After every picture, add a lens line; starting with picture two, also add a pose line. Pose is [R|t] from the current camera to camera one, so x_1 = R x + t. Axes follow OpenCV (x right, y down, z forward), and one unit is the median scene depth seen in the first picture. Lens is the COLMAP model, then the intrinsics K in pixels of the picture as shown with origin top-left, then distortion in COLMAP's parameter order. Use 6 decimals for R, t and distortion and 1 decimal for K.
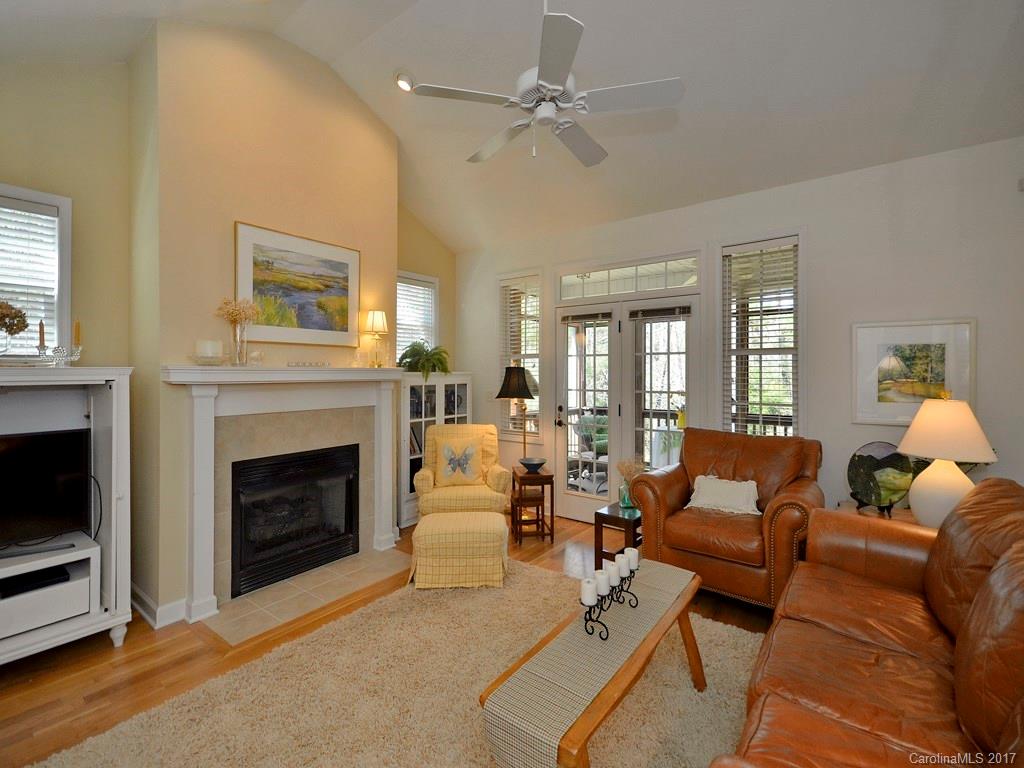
lens RADIAL K [[451.2, 0, 511.6], [0, 451.2, 377.3], [0, 0, 1]] dist [-0.000531, -0.000025]
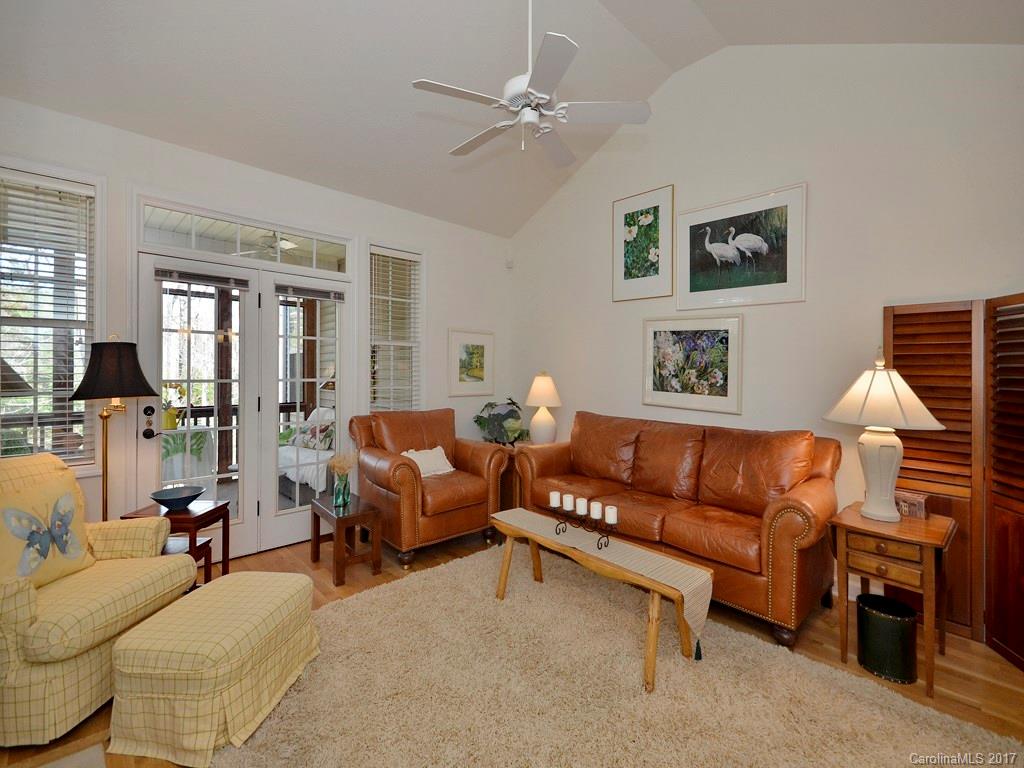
lens RADIAL K [[459.0, 0, 511.7], [0, 459.0, 369.4], [0, 0, 1]] dist [0.000194, 0.000025]
pose [[0.155353, 0.000407, 0.987859, -0.710685], [-0.004742, 0.999989, 0.000333, 0.013866], [-0.987848, -0.004736, 0.155353, 0.600796]]
